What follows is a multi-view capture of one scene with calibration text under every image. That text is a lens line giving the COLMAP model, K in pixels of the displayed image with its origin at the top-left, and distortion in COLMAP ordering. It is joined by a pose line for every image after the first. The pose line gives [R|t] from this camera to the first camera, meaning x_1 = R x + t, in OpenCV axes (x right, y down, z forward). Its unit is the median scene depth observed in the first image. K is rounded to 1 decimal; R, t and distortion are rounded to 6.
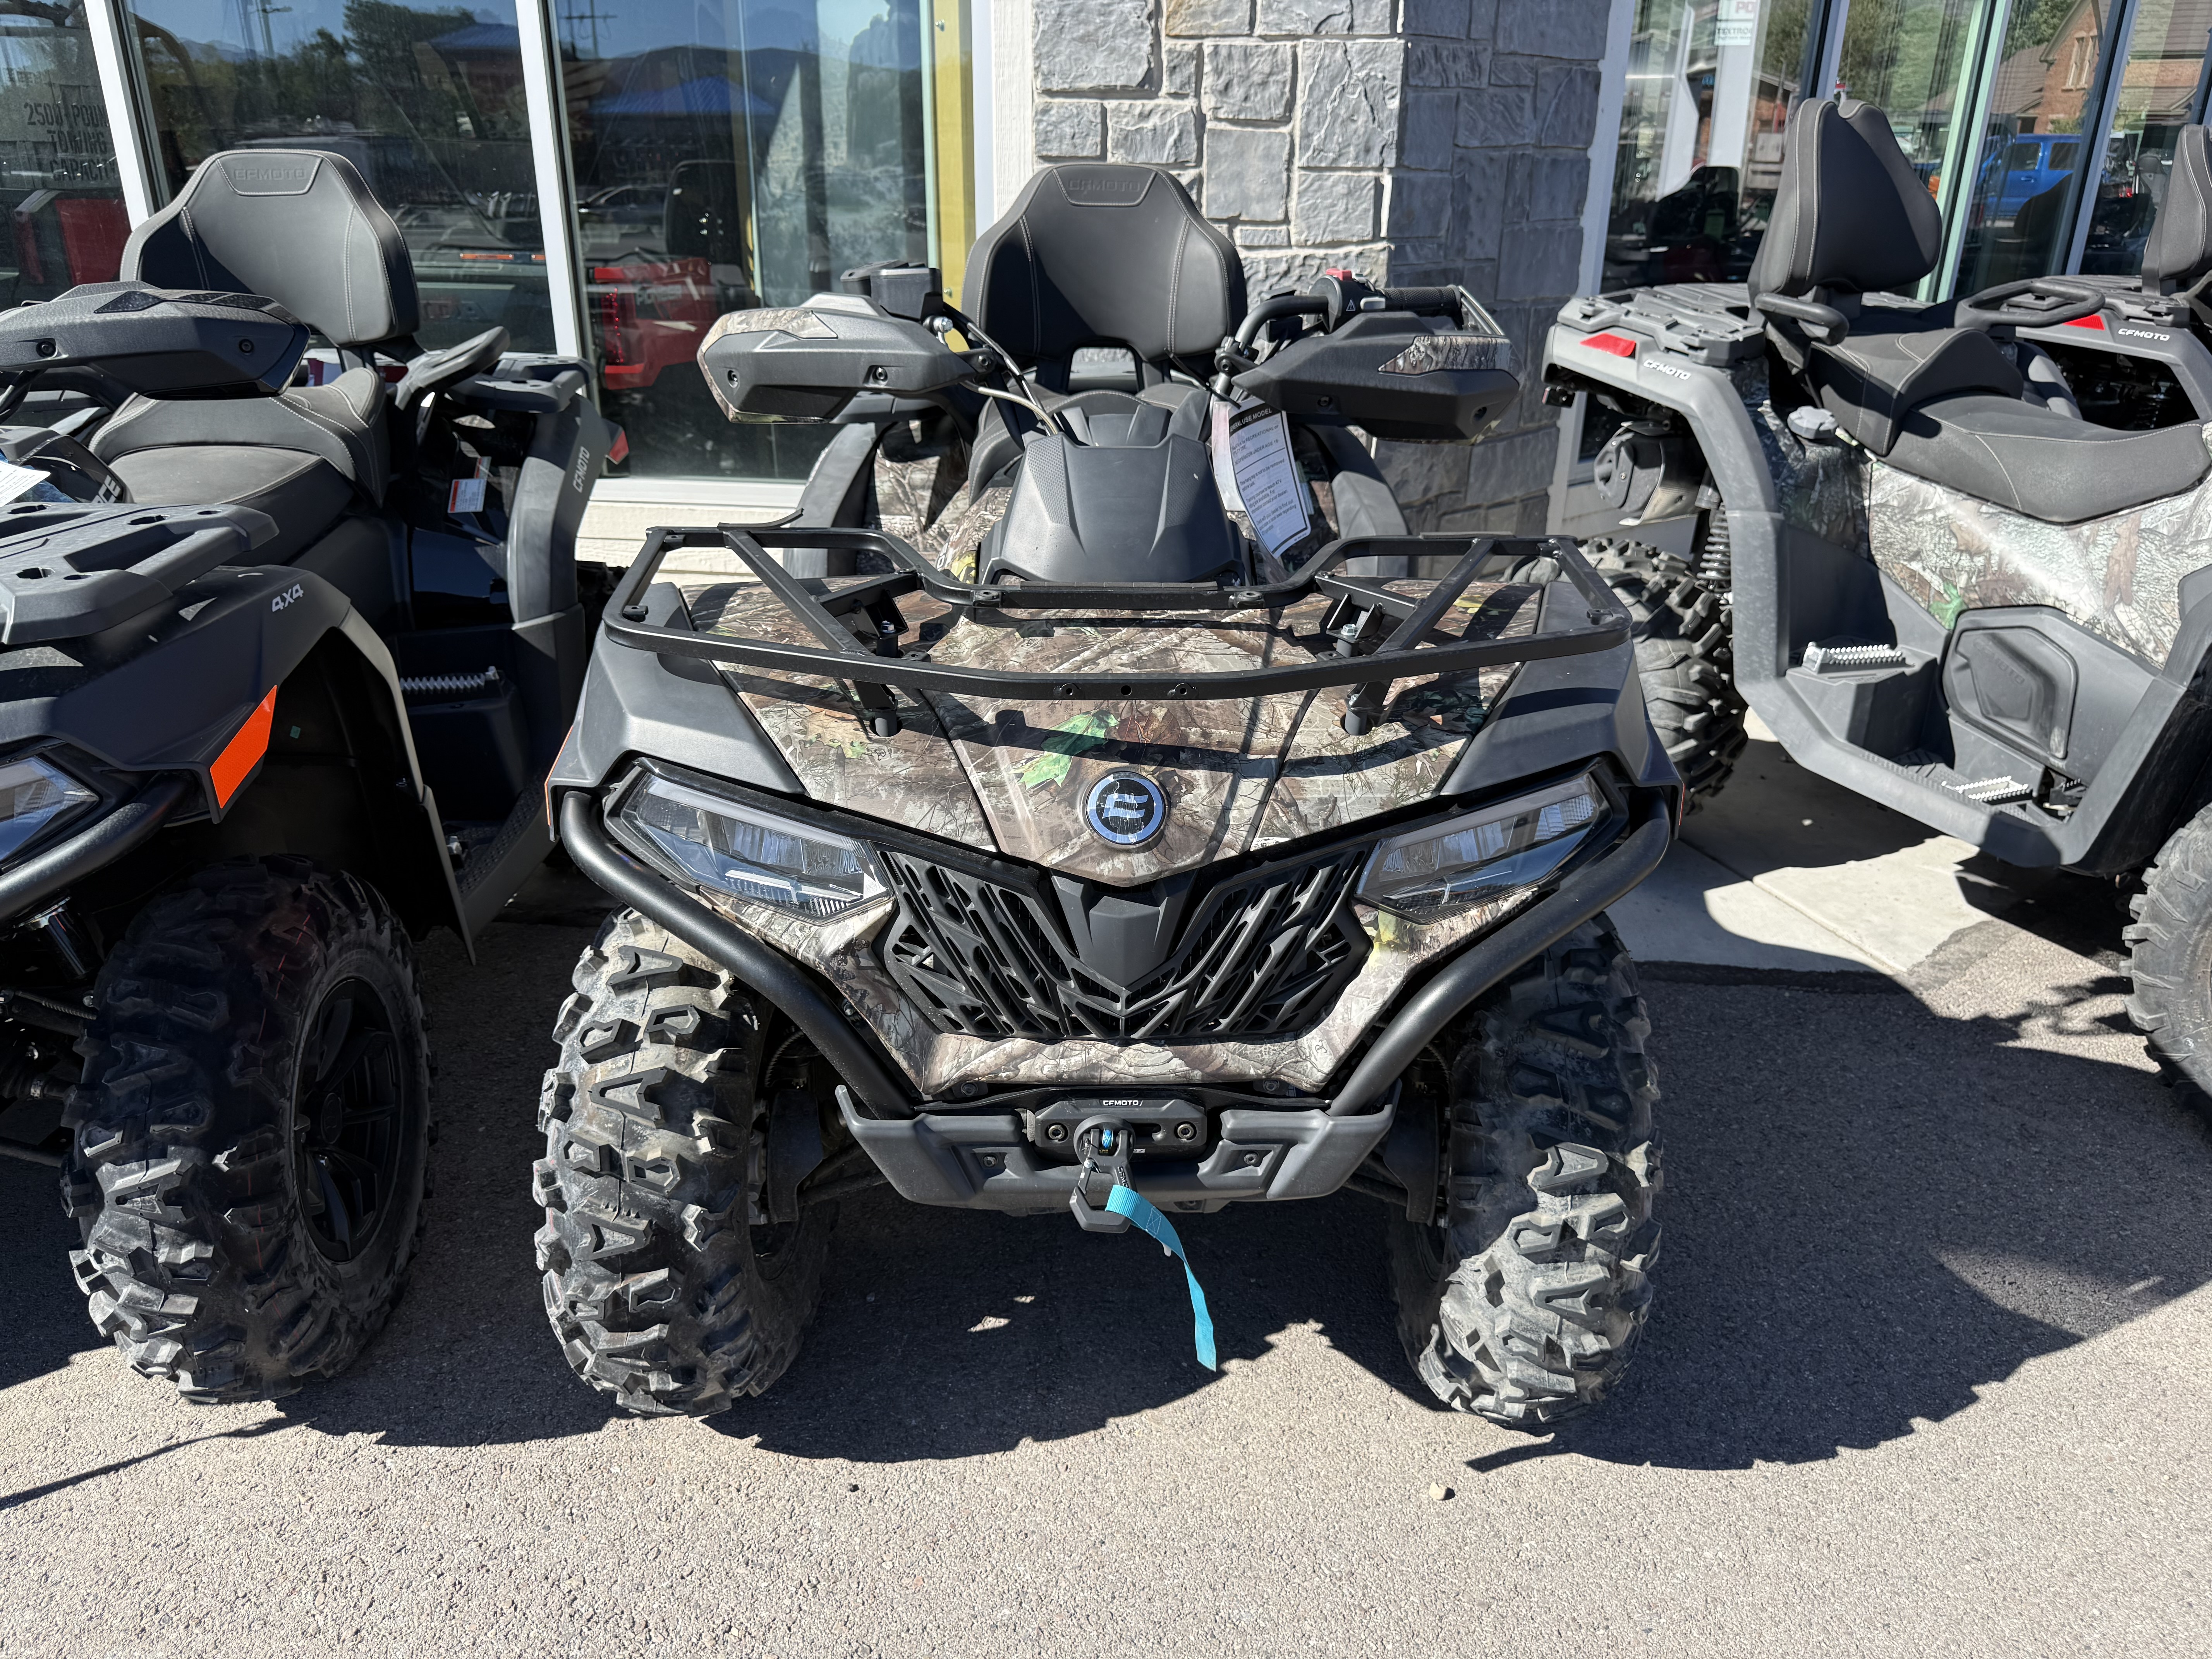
lens RADIAL K [[1601.9, 0, 1105.9], [0, 1601.9, 829.0], [0, 0, 1]] dist [0.012042, -0.025907]
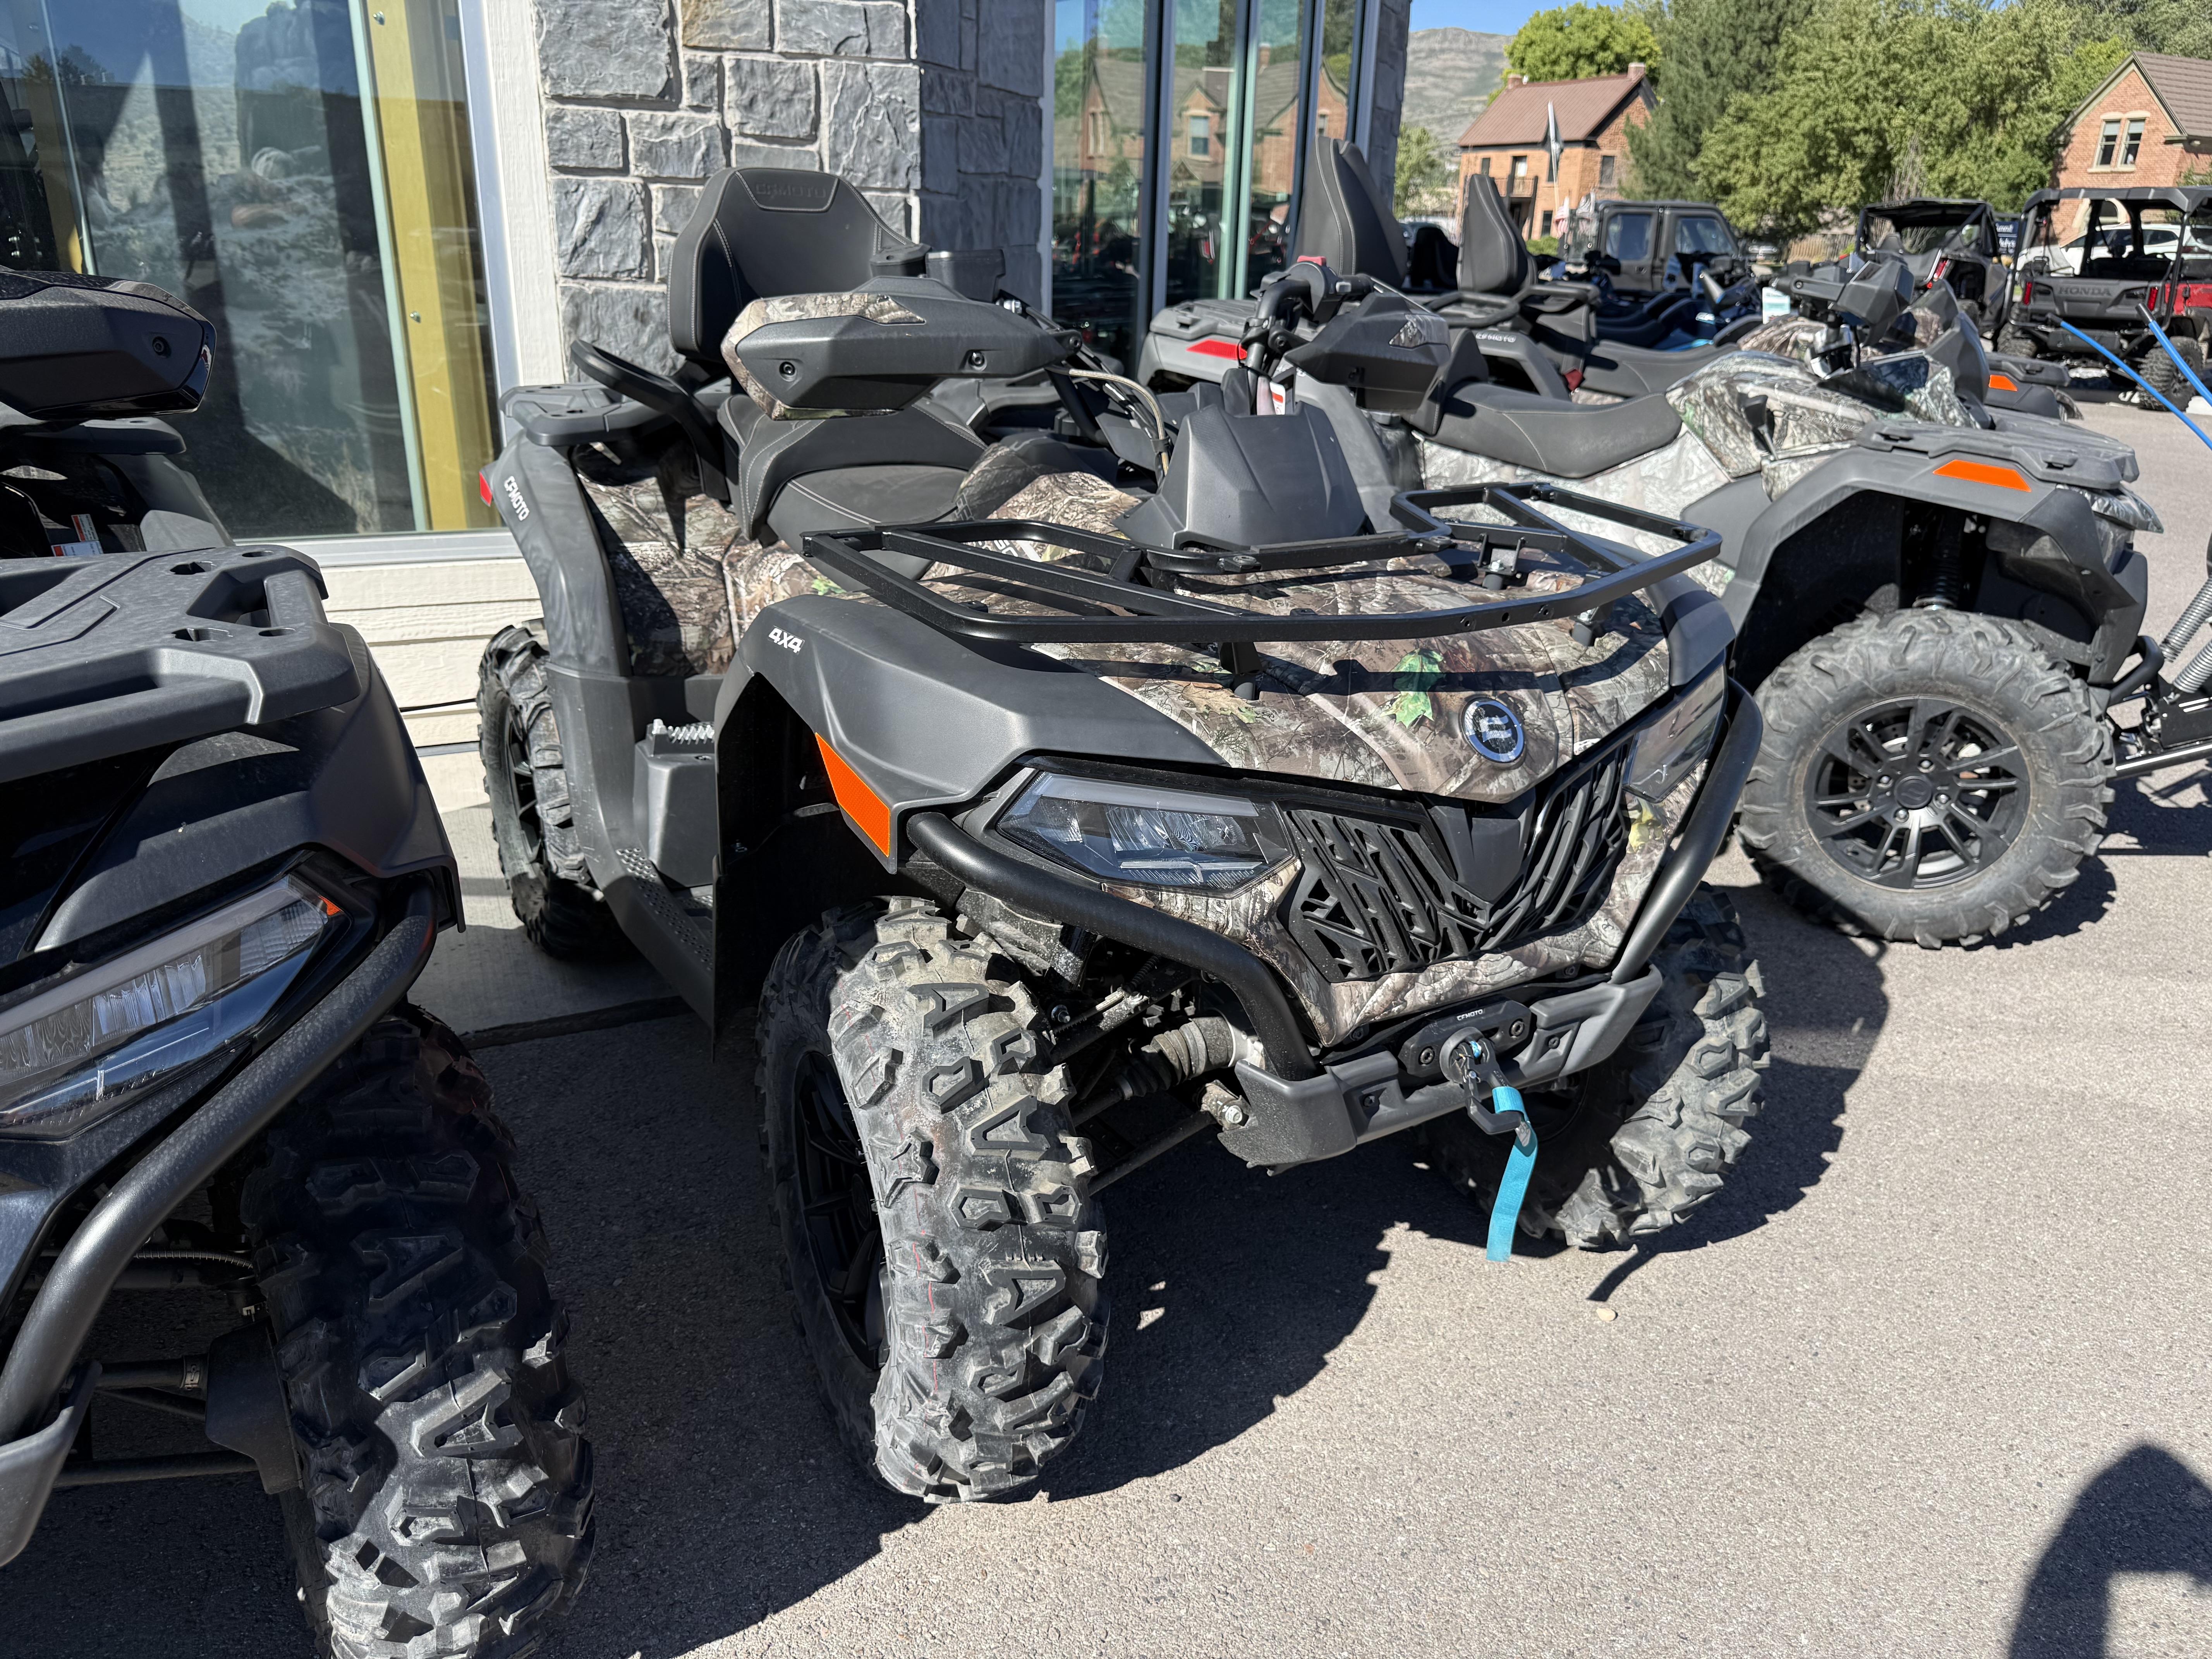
lens RADIAL K [[1601.9, 0, 1097.1], [0, 1601.9, 840.3], [0, 0, 1]] dist [0.012042, -0.025907]
pose [[0.860663, -0.165440, 0.481549, -0.647421], [0.176671, 0.984017, 0.022306, -0.010077], [-0.477543, 0.065878, 0.876135, 0.161709]]
